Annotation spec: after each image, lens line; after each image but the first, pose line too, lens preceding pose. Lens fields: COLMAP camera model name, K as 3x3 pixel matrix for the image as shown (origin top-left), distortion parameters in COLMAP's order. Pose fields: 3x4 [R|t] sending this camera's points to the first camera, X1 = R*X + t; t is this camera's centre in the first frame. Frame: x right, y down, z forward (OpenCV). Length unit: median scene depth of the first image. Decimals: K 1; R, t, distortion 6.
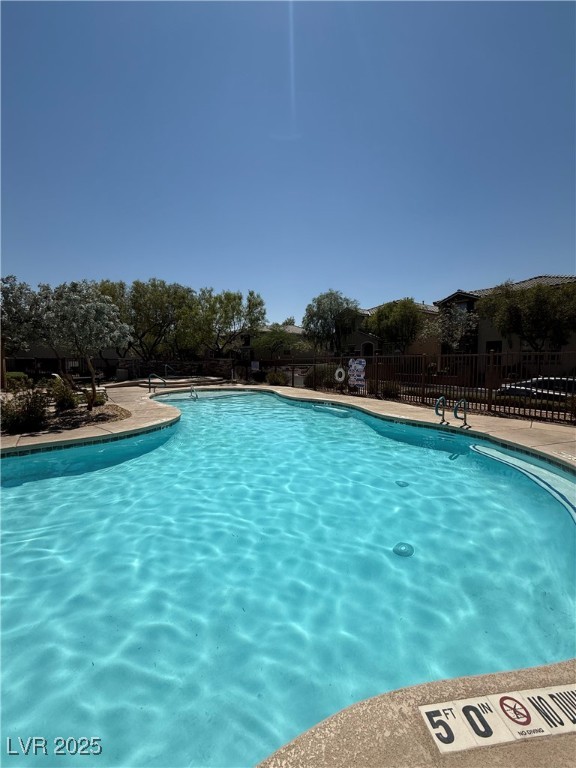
lens RADIAL K [[301.9, 0, 288.0], [0, 301.9, 384.0], [0, 0, 1]] dist [0.000990, 0.000096]
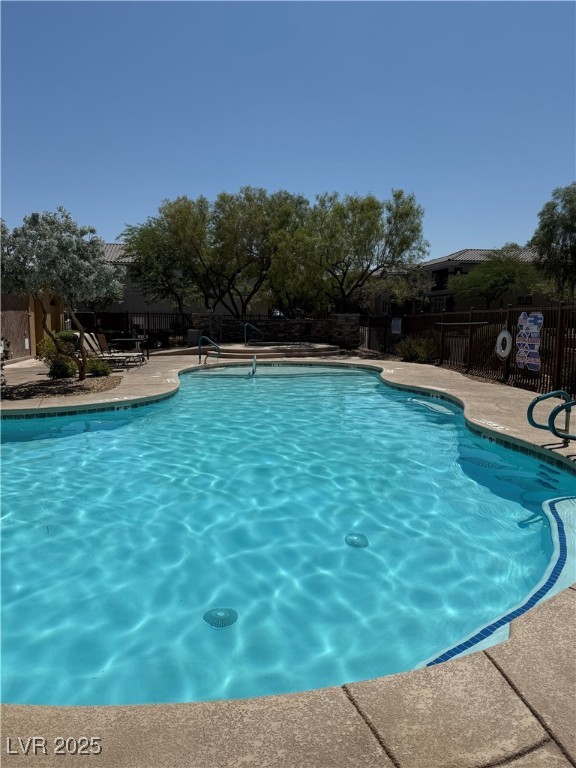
lens RADIAL K [[534.1, 0, 288.0], [0, 534.1, 384.0], [0, 0, 1]] dist [0.035116, -0.003785]
pose [[0.890568, 0.058103, -0.451123, 0.168612], [-0.037162, 0.997786, 0.055148, 0.000189], [0.453328, -0.032348, 0.890756, 0.014578]]
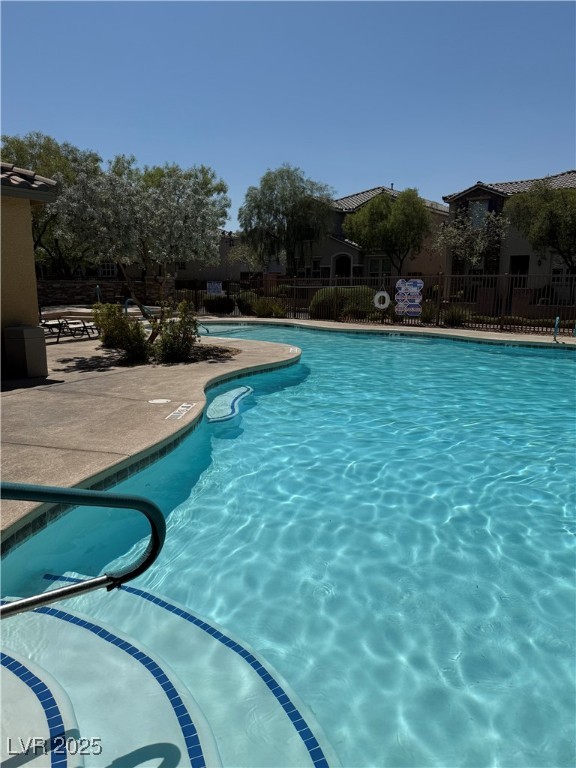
lens RADIAL K [[534.1, 0, 288.0], [0, 534.1, 384.0], [0, 0, 1]] dist [0.035116, -0.003785]
pose [[0.959430, -0.045677, 0.278223, -0.292981], [0.013296, 0.993022, 0.117178, 0.012466], [-0.281634, -0.108725, 0.953342, -0.173261]]
